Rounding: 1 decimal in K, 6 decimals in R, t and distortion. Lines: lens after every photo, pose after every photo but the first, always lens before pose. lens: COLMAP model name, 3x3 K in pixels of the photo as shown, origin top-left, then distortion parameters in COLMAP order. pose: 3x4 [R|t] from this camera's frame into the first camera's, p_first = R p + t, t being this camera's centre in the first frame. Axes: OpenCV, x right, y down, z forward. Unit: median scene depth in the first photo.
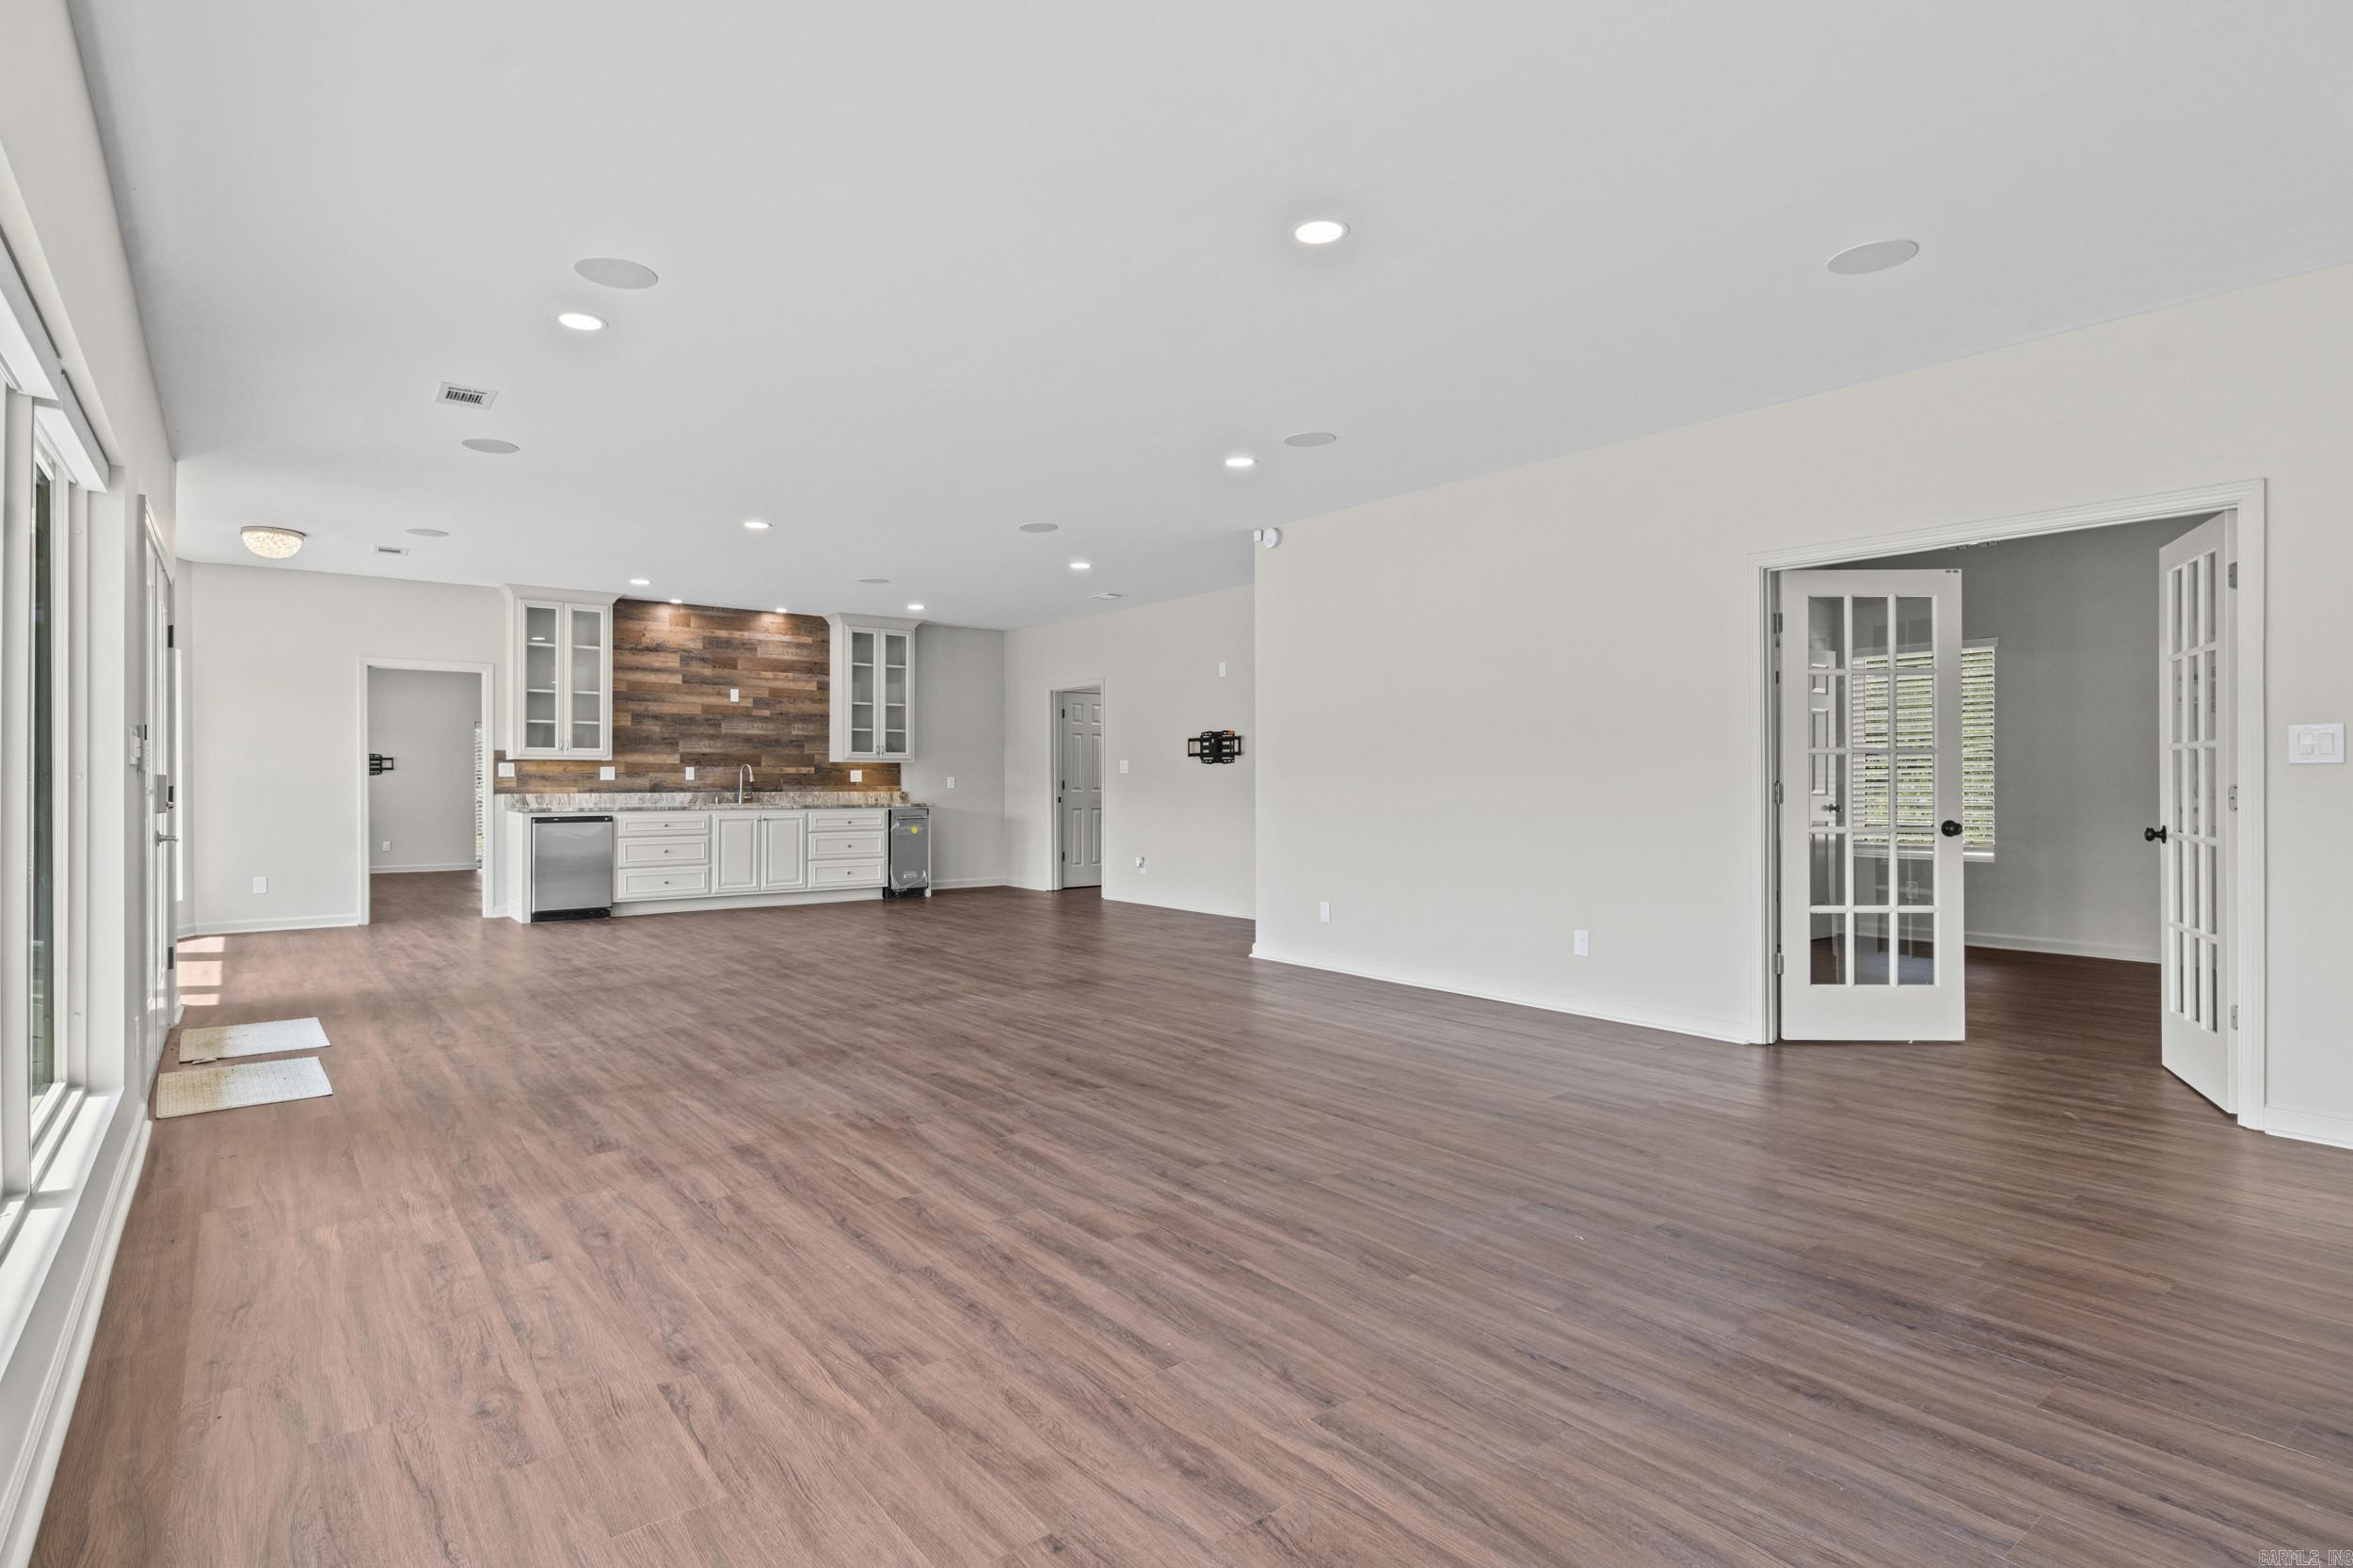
lens RADIAL K [[1209.4, 0, 1169.2], [0, 1209.4, 781.1], [0, 0, 1]] dist [0.004151, 0.000367]
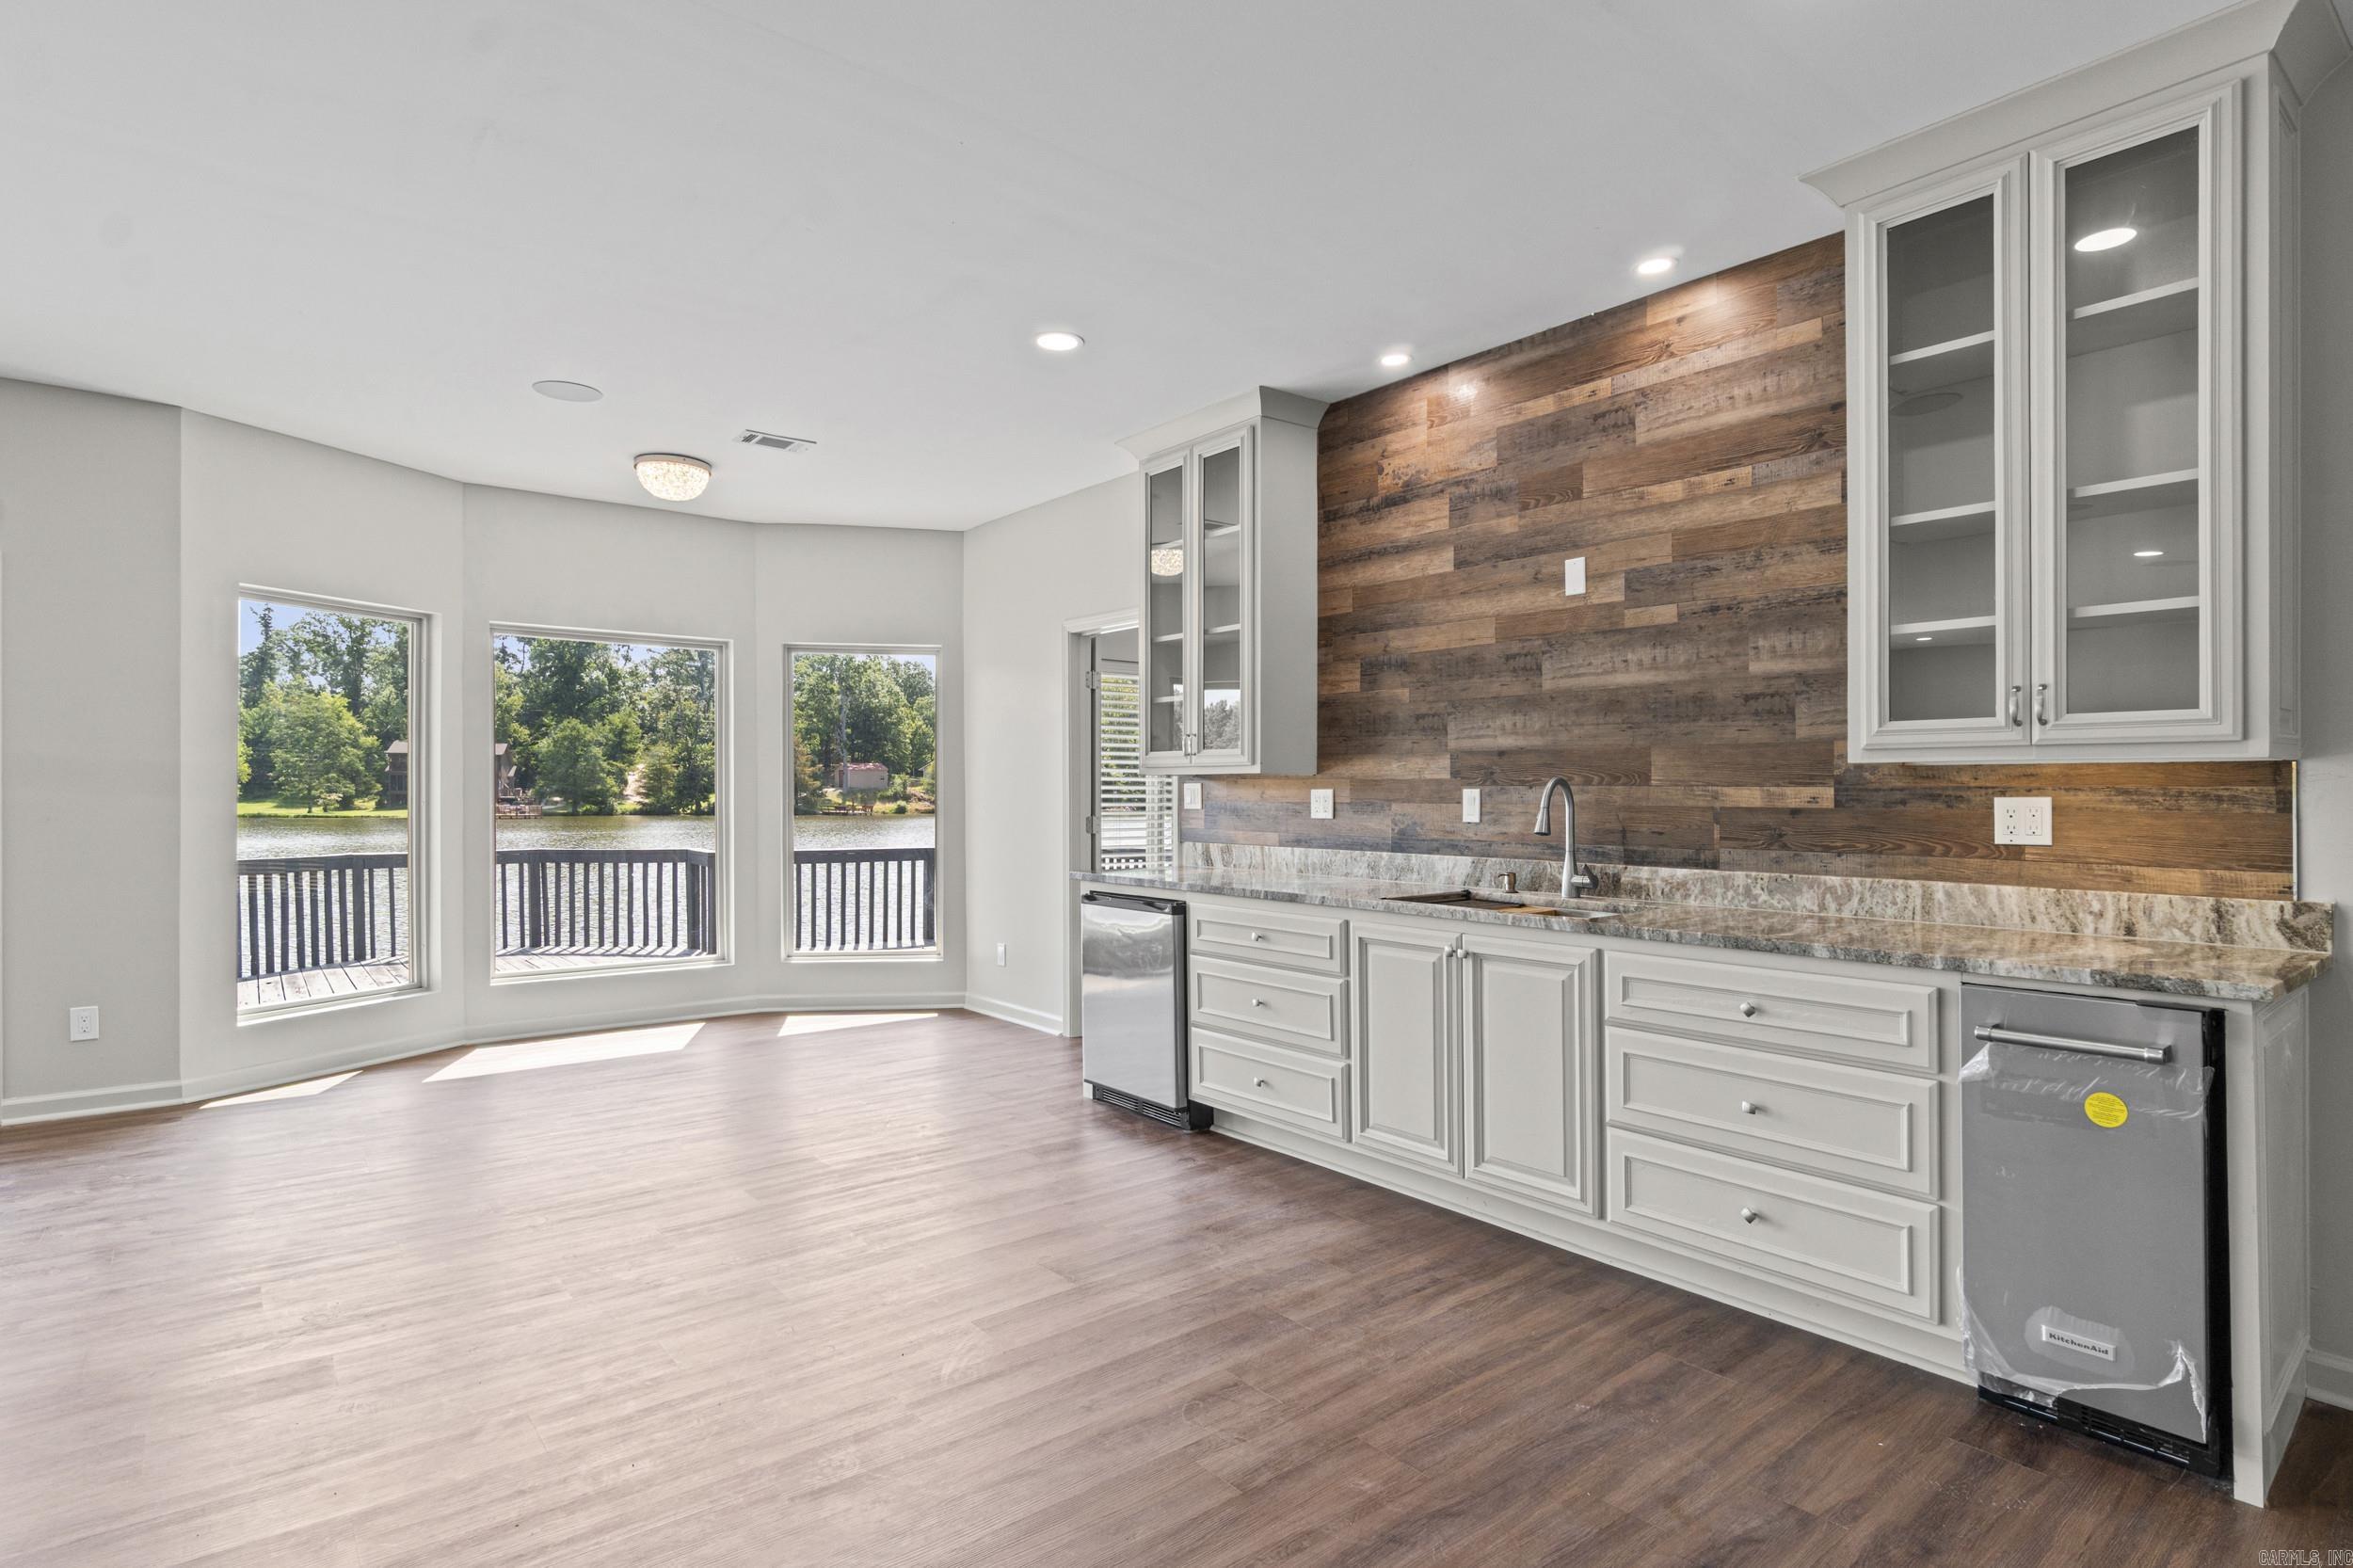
lens RADIAL K [[1204.8, 0, 1156.4], [0, 1204.8, 792.0], [0, 0, 1]] dist [-0.000721, -0.000099]
pose [[0.005042, -0.002141, -0.999985, -0.021977], [-0.006090, 0.999979, -0.002172, -0.009017], [0.999969, 0.006101, 0.005029, 0.891060]]
